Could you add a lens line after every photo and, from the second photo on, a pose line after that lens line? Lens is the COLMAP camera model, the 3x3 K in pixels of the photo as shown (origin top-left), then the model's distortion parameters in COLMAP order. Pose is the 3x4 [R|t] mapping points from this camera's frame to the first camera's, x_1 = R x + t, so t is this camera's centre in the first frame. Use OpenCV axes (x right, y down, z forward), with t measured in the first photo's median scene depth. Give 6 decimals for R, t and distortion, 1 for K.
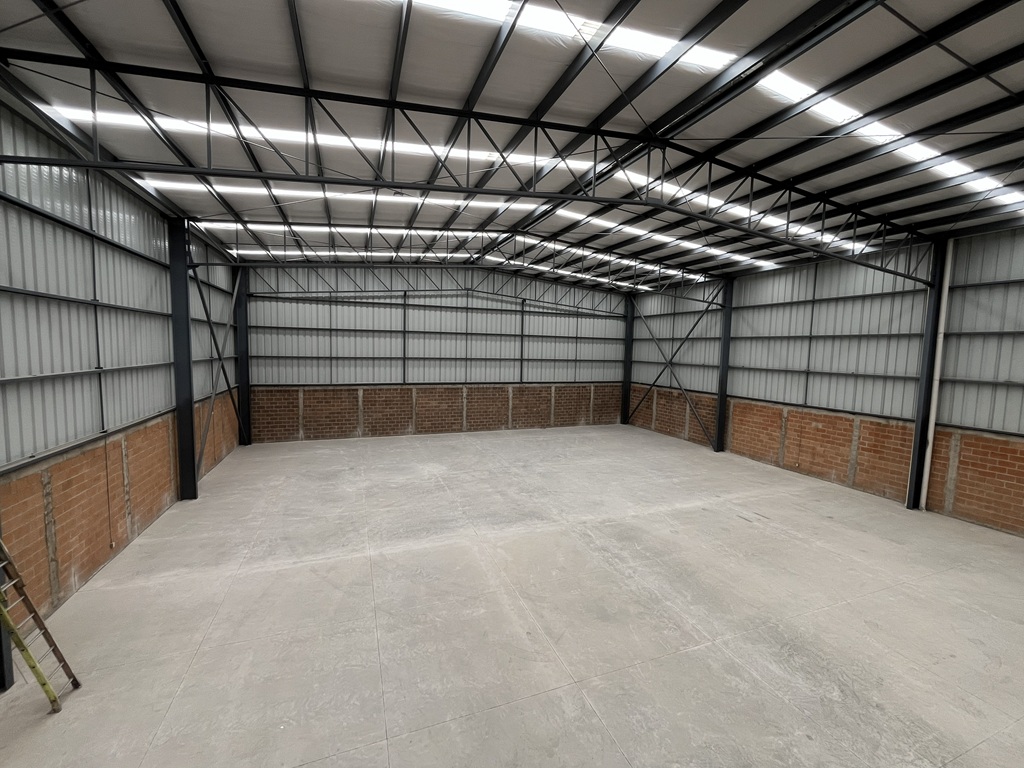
lens RADIAL K [[415.5, 0, 514.0], [0, 415.5, 379.7], [0, 0, 1]] dist [-0.004804, -0.000876]
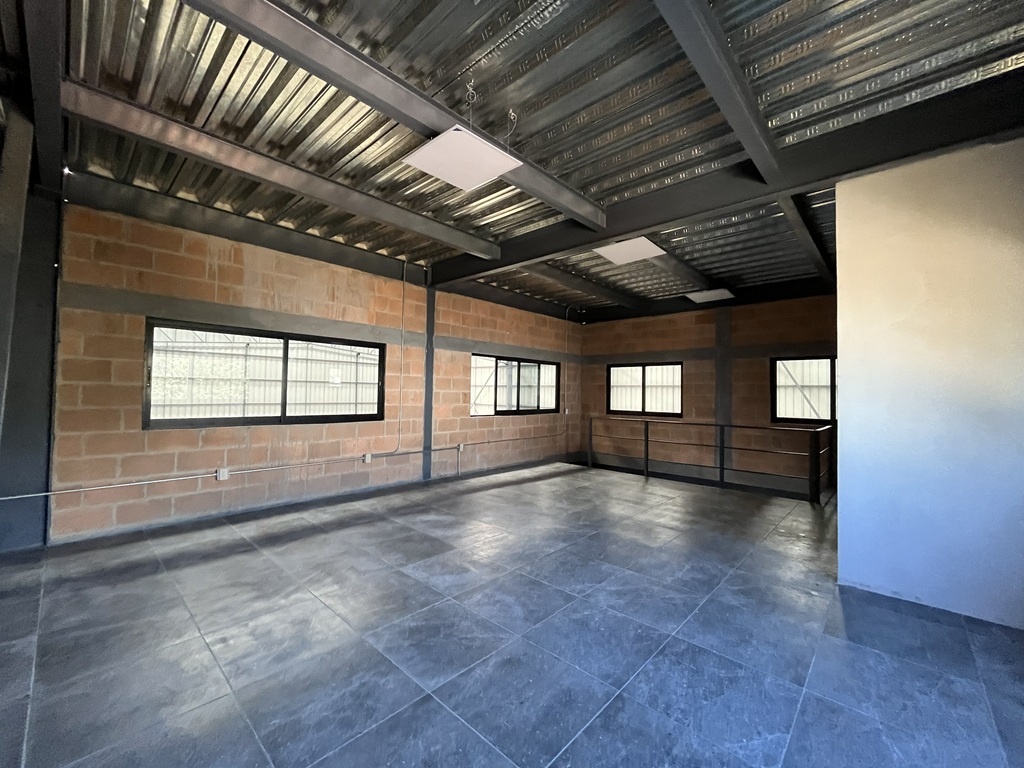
lens RADIAL K [[415.5, 0, 510.4], [0, 415.5, 381.3], [0, 0, 1]] dist [-0.004804, -0.000876]
pose [[0.895496, -0.002388, 0.445064, -0.136048], [0.048905, 0.994458, -0.093065, 0.027408], [-0.442375, 0.105105, 0.890650, -0.309652]]
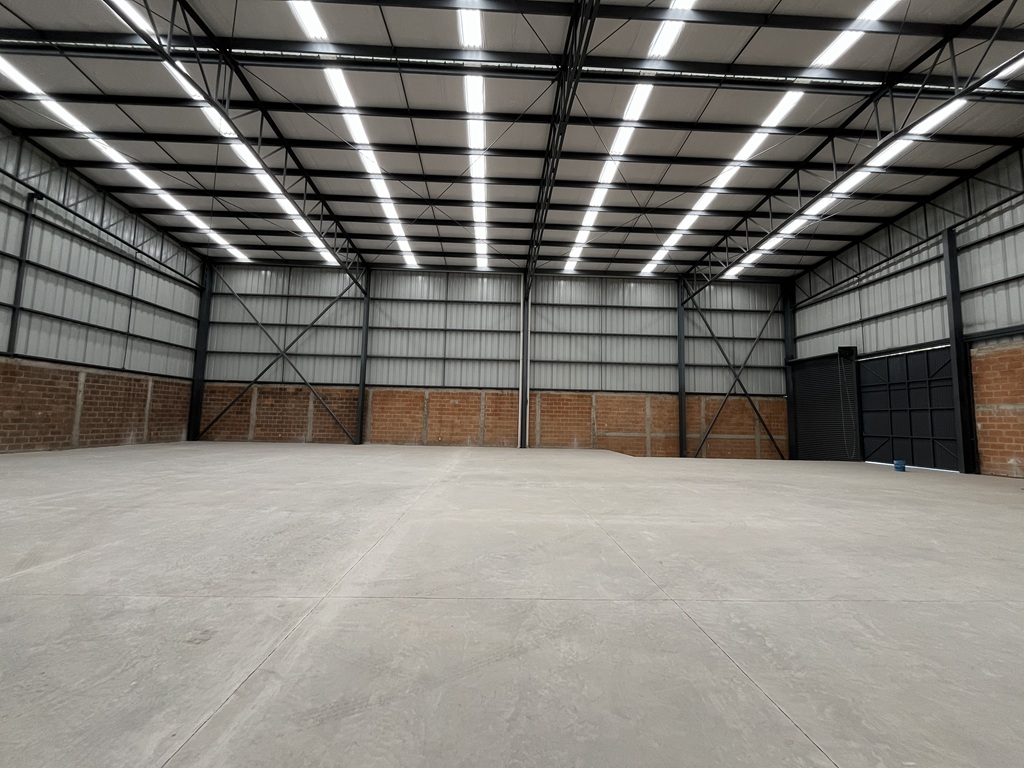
lens RADIAL K [[415.5, 0, 504.9], [0, 415.5, 381.8], [0, 0, 1]] dist [-0.004804, -0.000876]
pose [[0.324160, 0.073114, 0.943173, -0.285765], [0.062427, 0.993182, -0.098446, 0.140642], [-0.943940, 0.090792, 0.317386, 0.367453]]
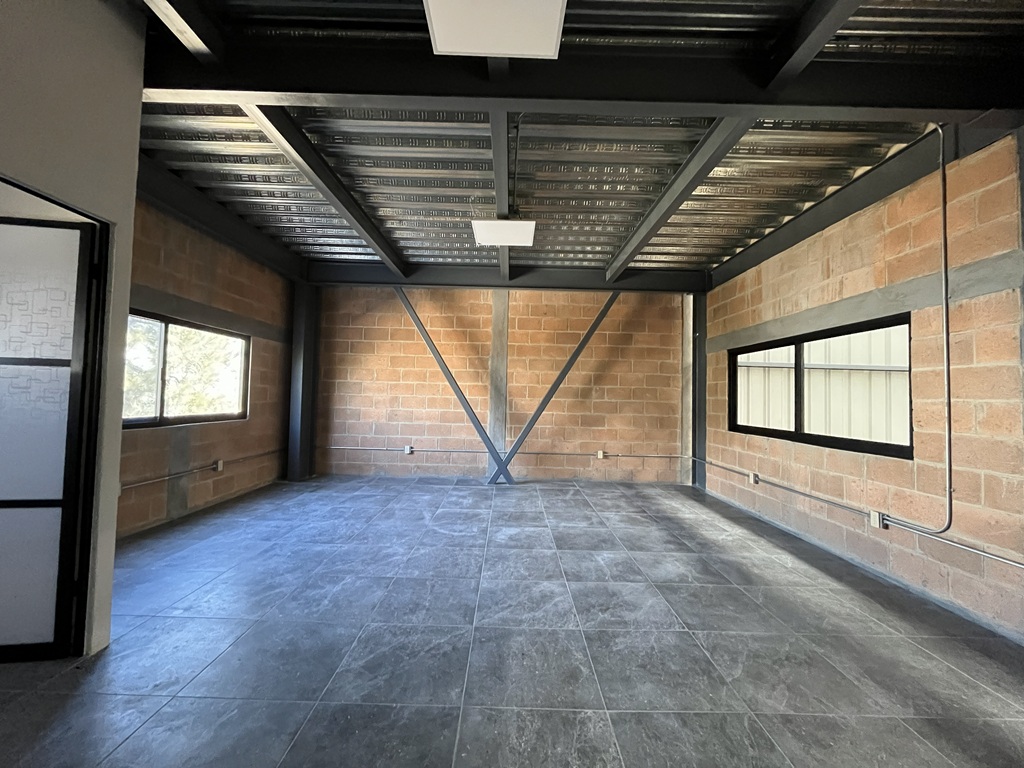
lens RADIAL K [[415.5, 0, 509.3], [0, 415.5, 383.7], [0, 0, 1]] dist [-0.004804, -0.000876]
pose [[-0.351598, -0.068474, -0.933643, 1.173304], [-0.116813, 0.992736, -0.028817, -0.028272], [0.928834, 0.098930, -0.357043, 0.861782]]
